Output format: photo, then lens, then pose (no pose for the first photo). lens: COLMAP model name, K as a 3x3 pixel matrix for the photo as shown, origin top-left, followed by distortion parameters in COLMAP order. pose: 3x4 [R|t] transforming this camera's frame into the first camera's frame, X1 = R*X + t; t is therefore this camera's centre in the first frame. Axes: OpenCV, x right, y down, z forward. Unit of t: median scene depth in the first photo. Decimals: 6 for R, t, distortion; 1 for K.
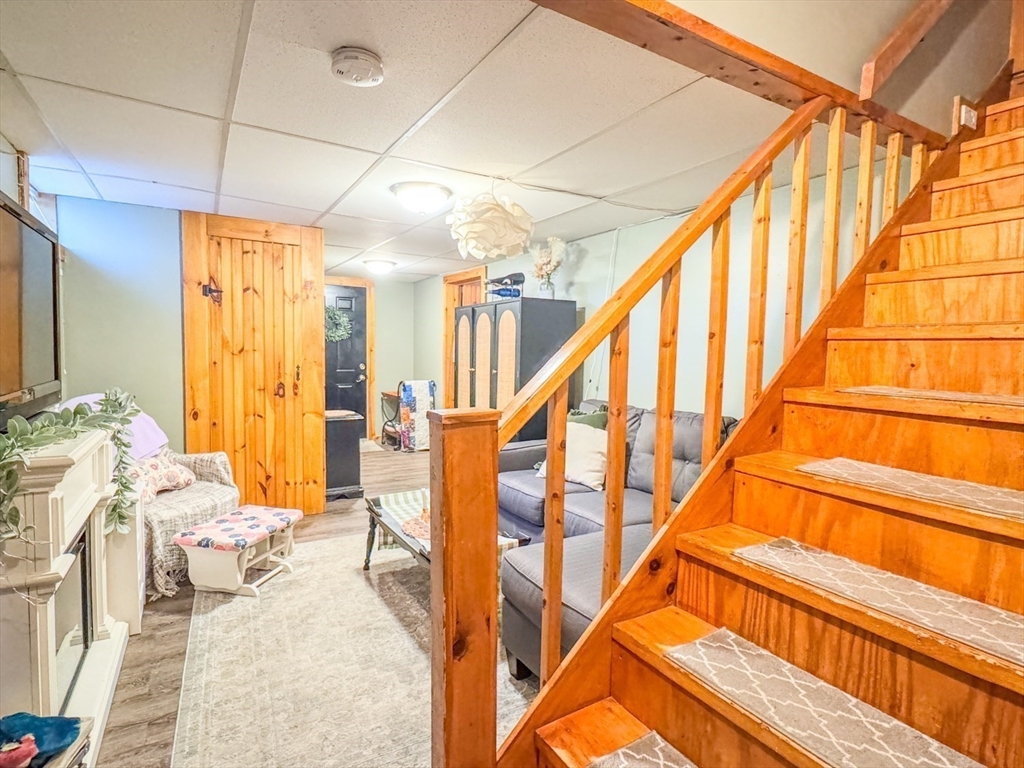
lens RADIAL K [[533.5, 0, 514.9], [0, 533.5, 382.9], [0, 0, 1]] dist [0.001951, -0.001123]
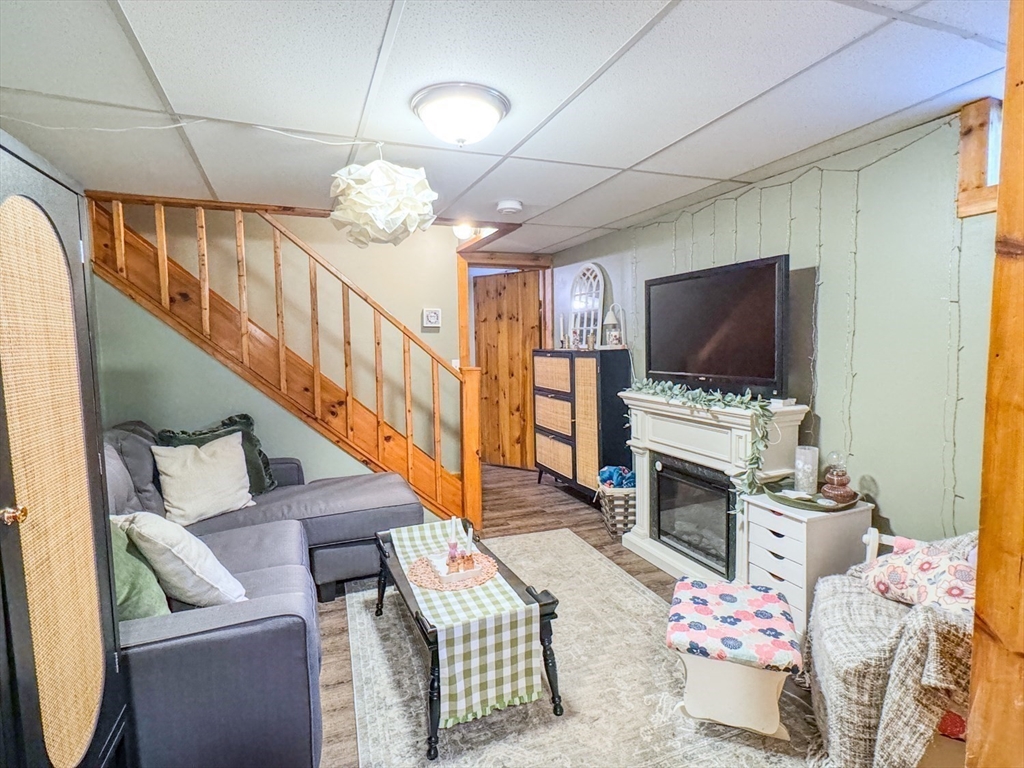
lens RADIAL K [[533.5, 0, 510.9], [0, 533.5, 382.2], [0, 0, 1]] dist [0.001951, -0.001123]
pose [[-0.987766, -0.009536, 0.155649, -0.345789], [0.013231, 0.989404, 0.144584, -0.133827], [-0.155379, 0.144875, -0.977174, 1.705175]]
